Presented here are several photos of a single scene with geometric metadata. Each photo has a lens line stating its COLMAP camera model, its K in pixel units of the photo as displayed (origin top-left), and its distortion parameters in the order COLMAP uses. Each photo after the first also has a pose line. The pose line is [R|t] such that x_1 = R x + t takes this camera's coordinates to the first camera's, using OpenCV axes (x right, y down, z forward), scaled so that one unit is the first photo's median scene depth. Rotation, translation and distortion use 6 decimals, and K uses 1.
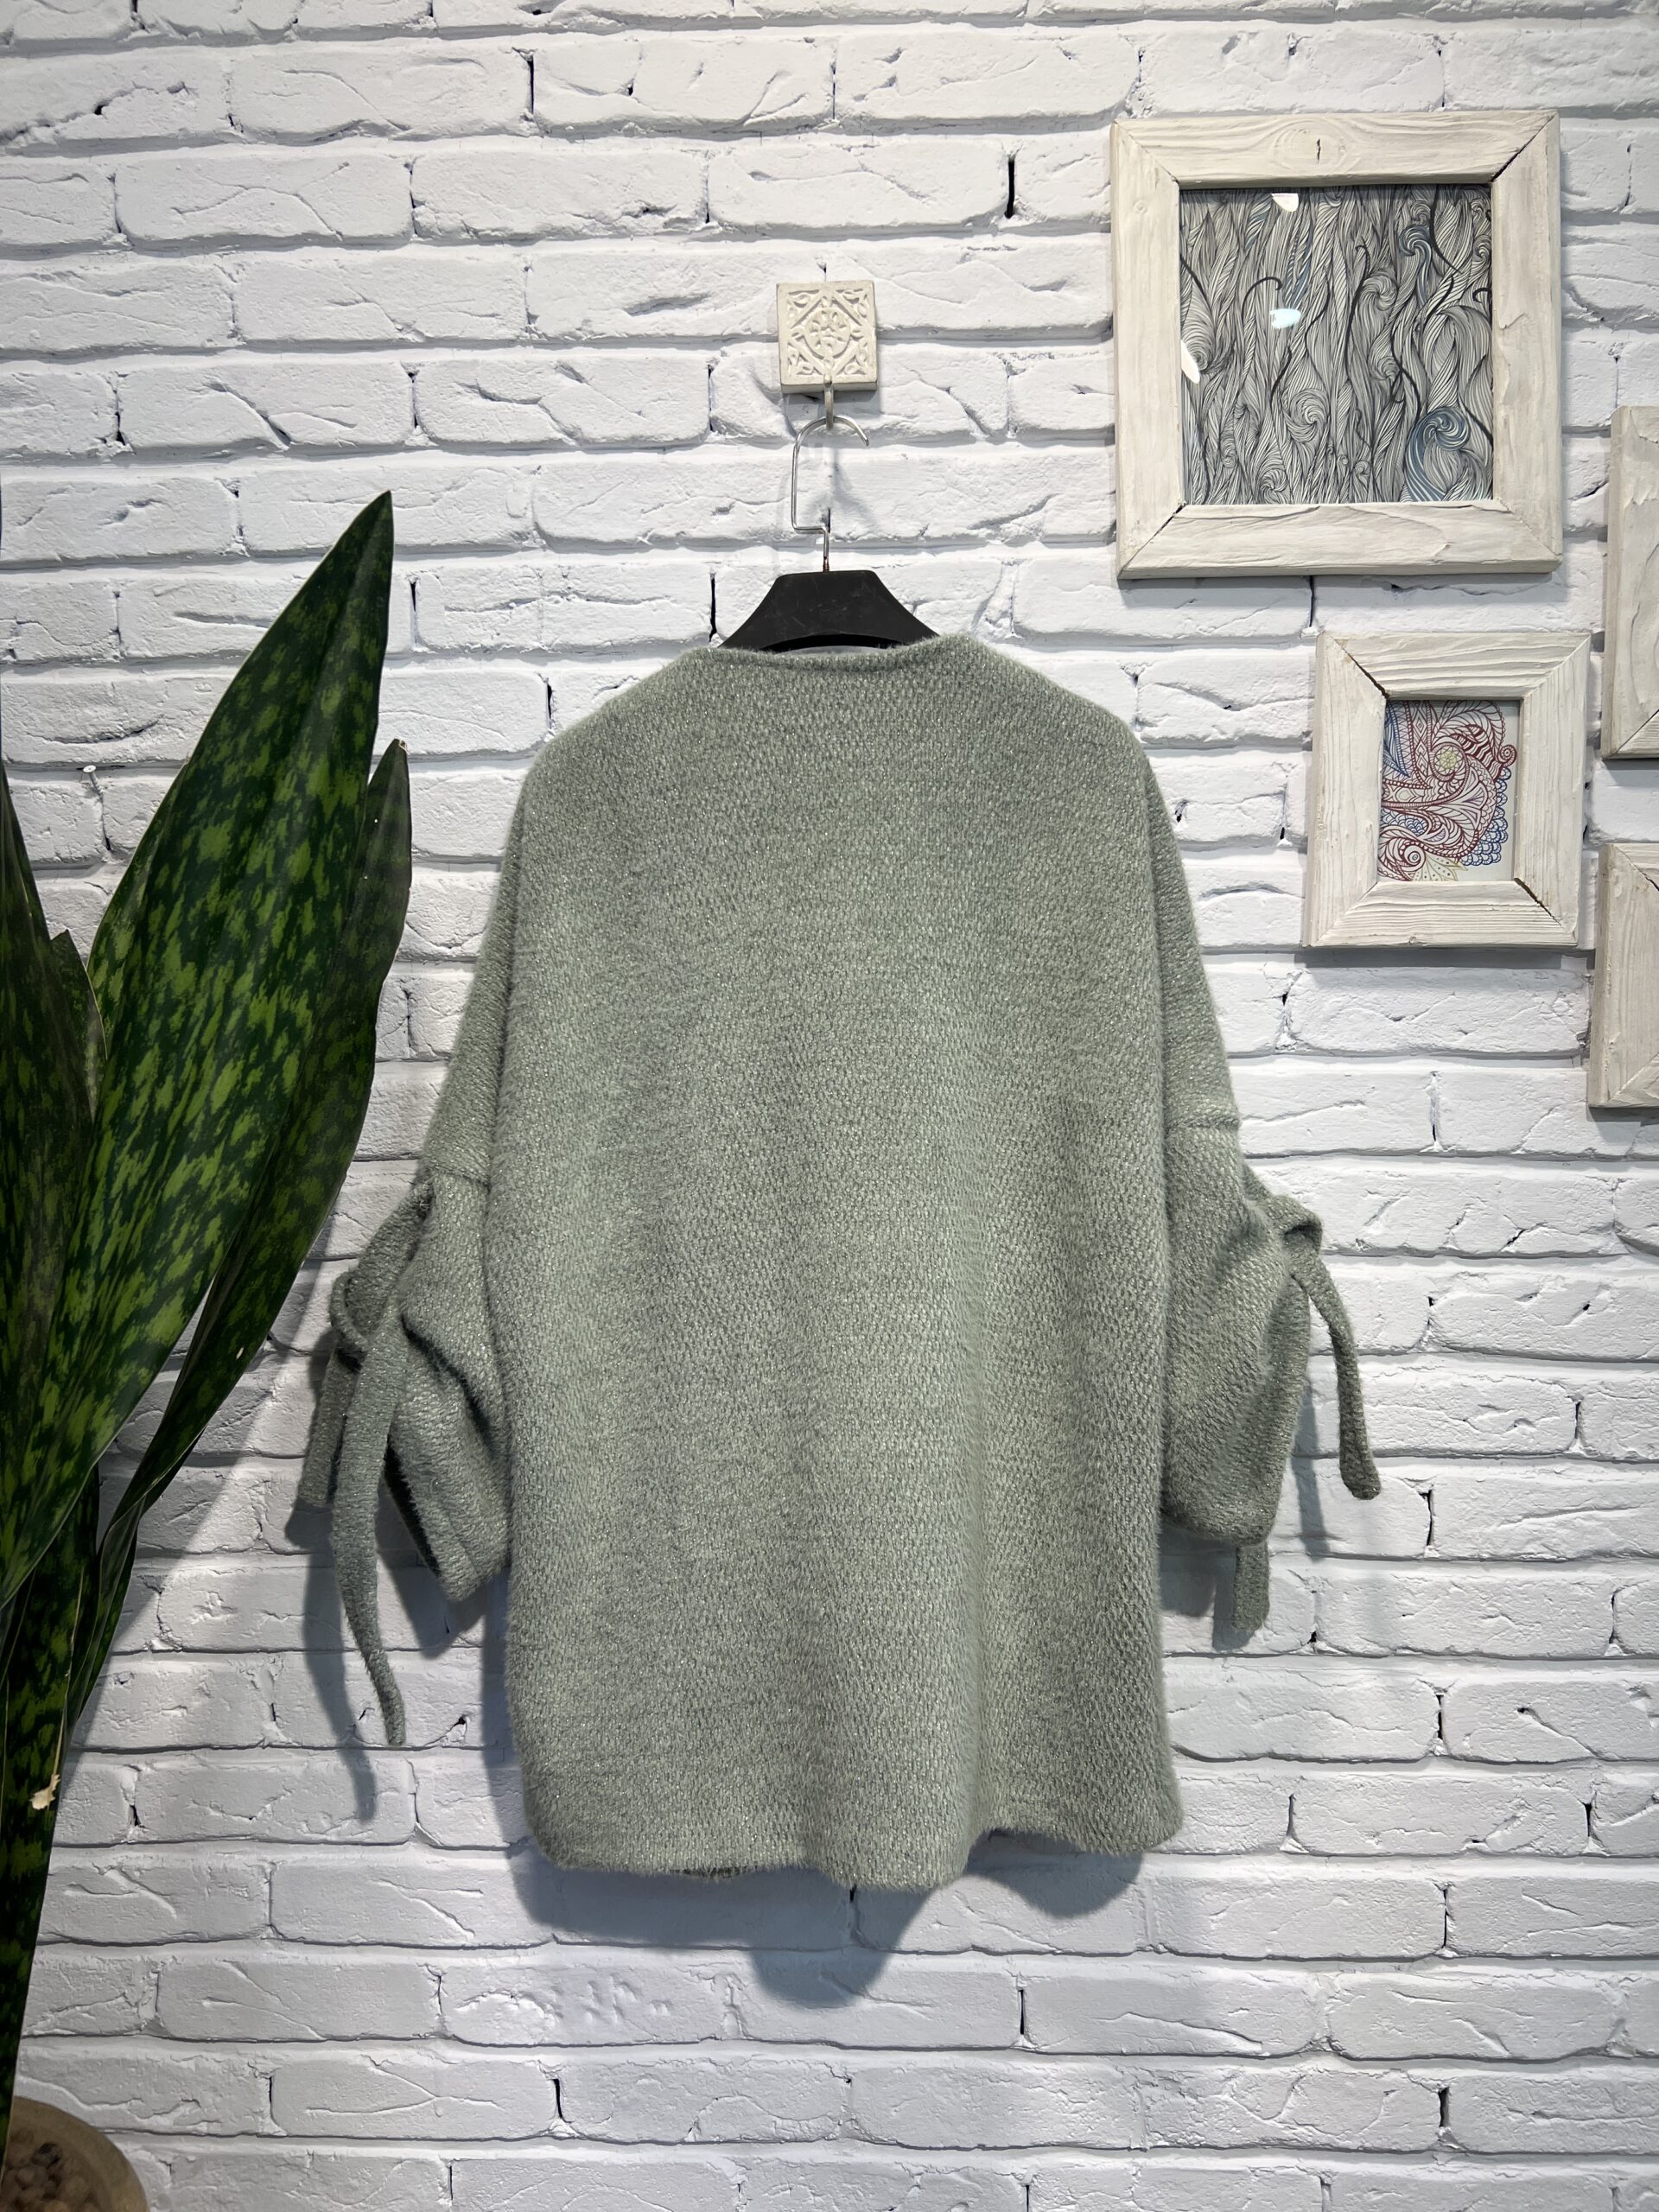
lens RADIAL K [[1701.6, 0, 814.1], [0, 1701.6, 1105.7], [0, 0, 1]] dist [0.015564, -0.013149]
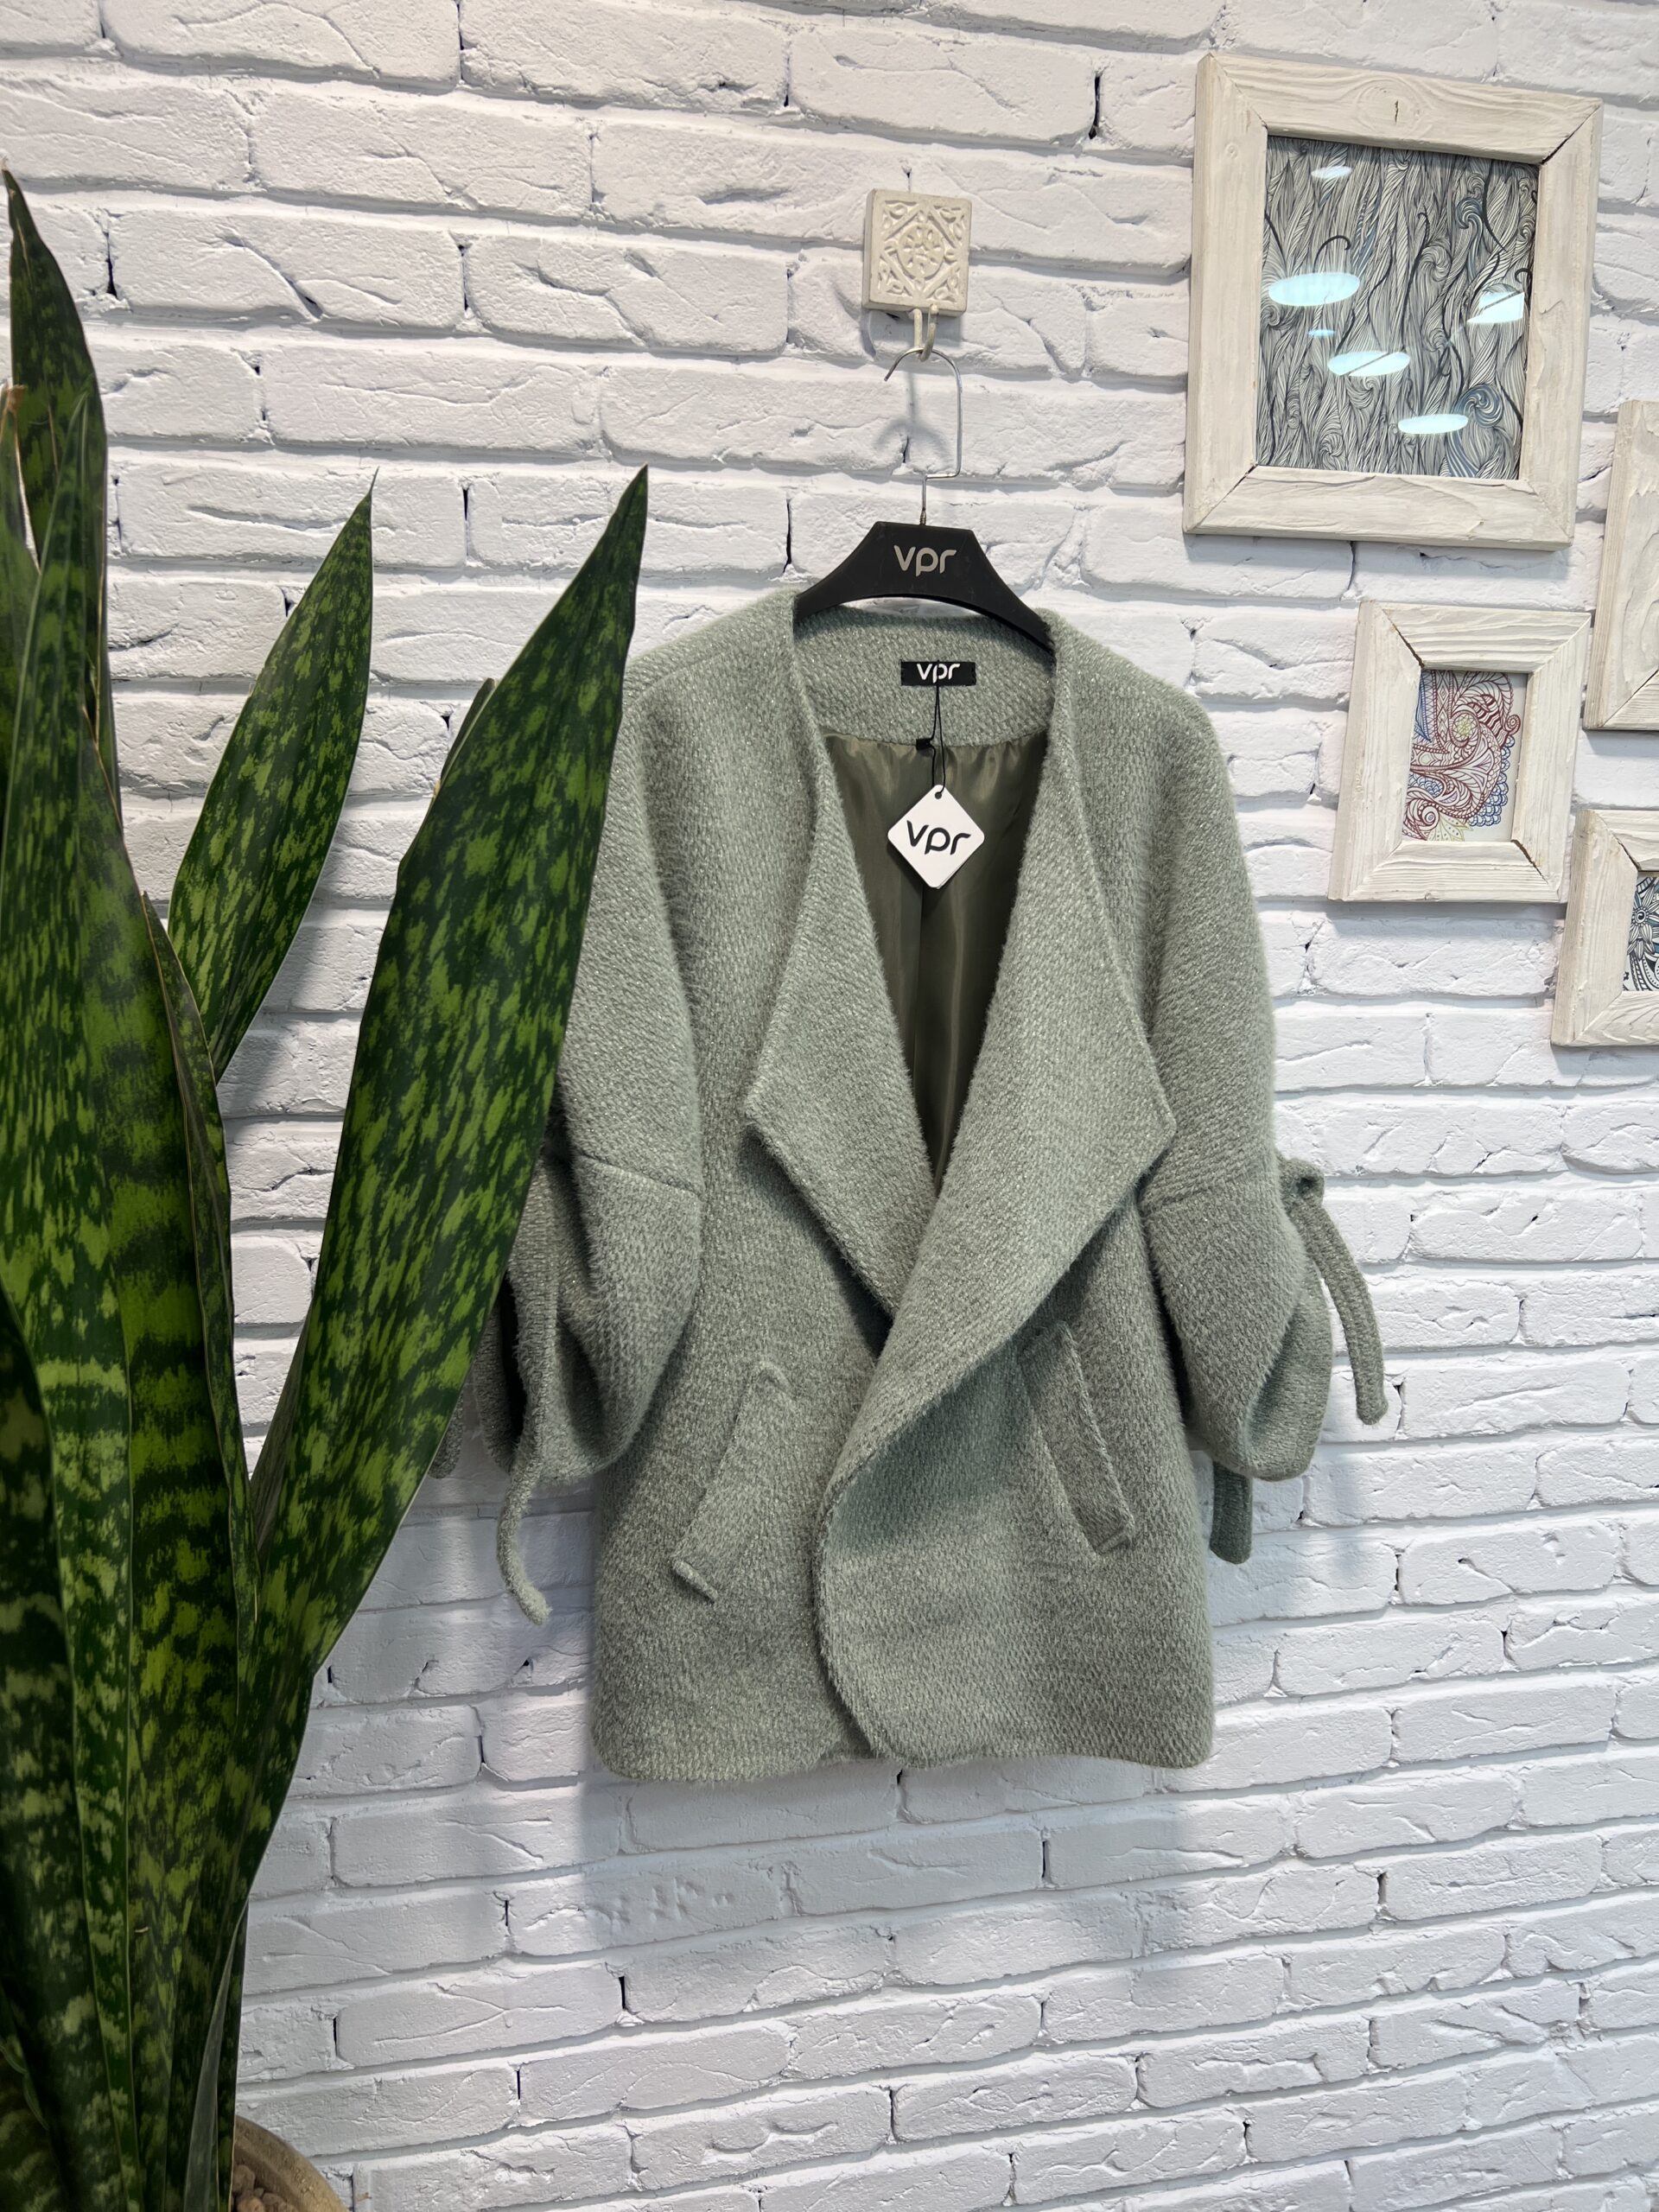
lens RADIAL K [[1704.5, 0, 826.1], [0, 1704.5, 1114.7], [0, 0, 1]] dist [0.025968, -0.031272]
pose [[0.968937, -0.025631, 0.245977, -0.284449], [-0.007488, 0.991119, 0.132769, -0.098424], [-0.247196, -0.130486, 0.960139, 0.030227]]
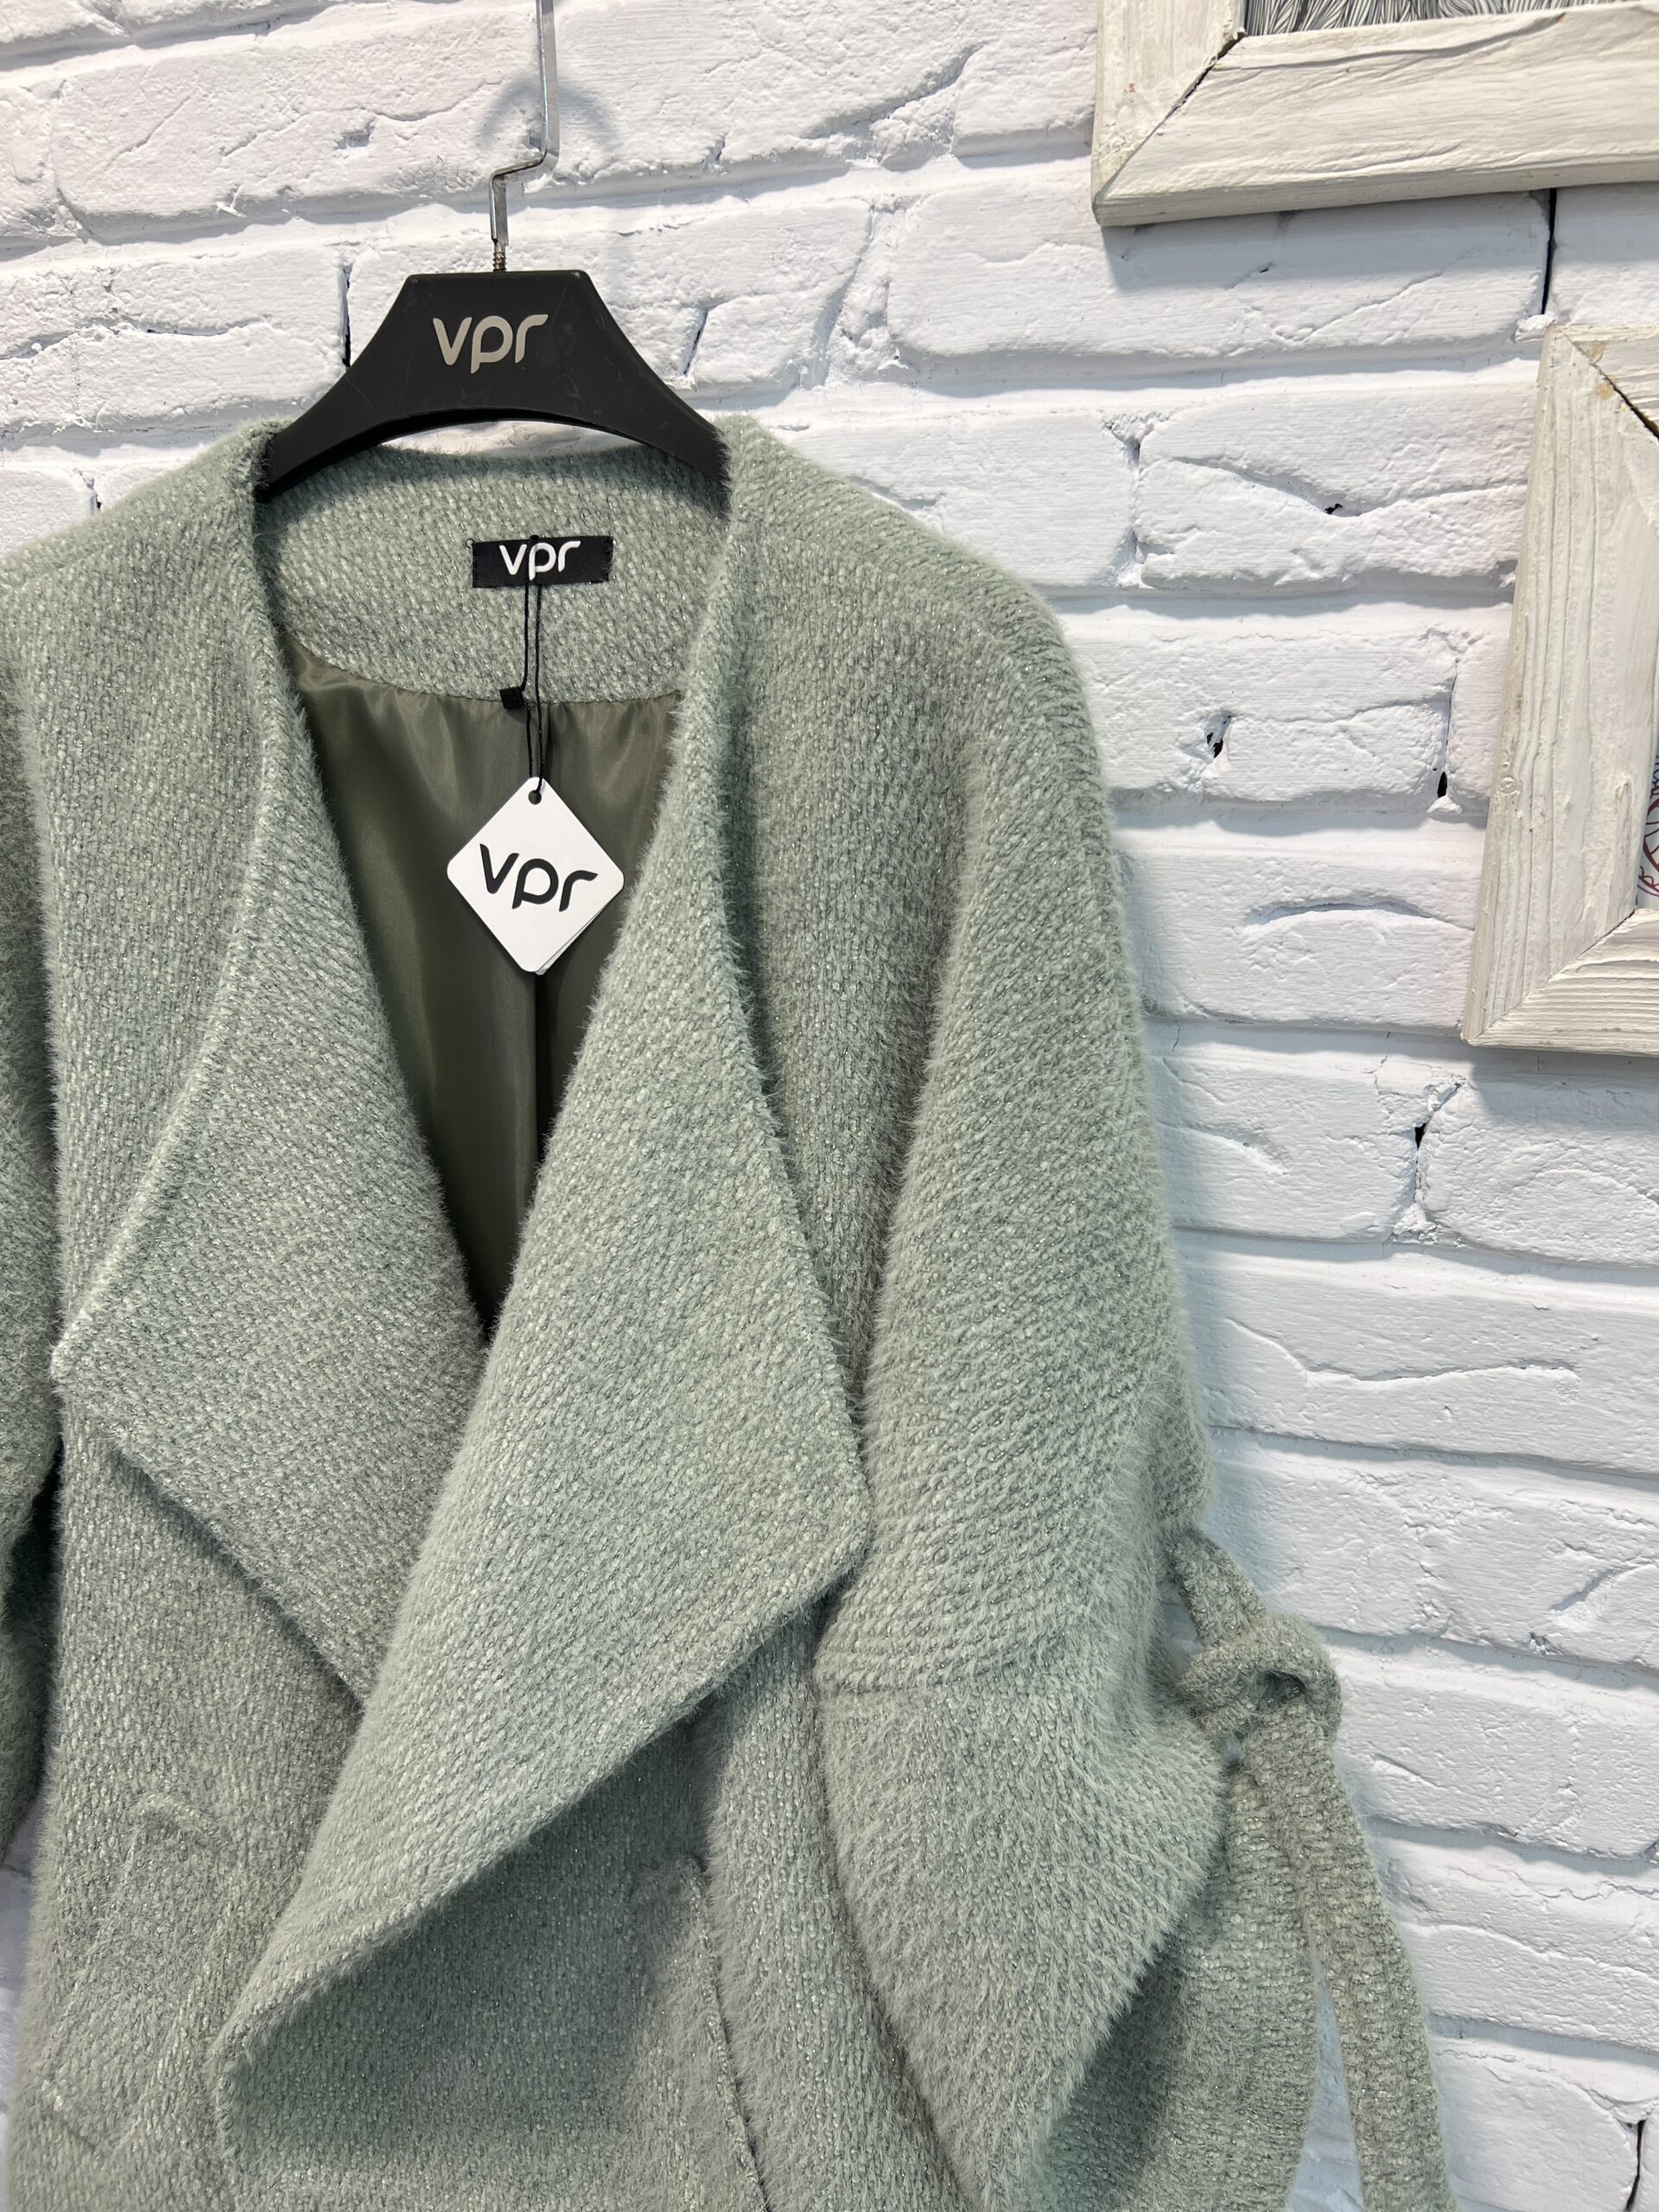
lens RADIAL K [[1677.5, 0, 833.3], [0, 1677.5, 1105.7], [0, 0, 1]] dist [0.001940, 0.000825]
pose [[0.965261, 0.066786, -0.252609, 0.236683], [-0.031548, 0.989498, 0.141061, -0.132955], [0.259378, -0.128191, 0.957231, 0.507694]]
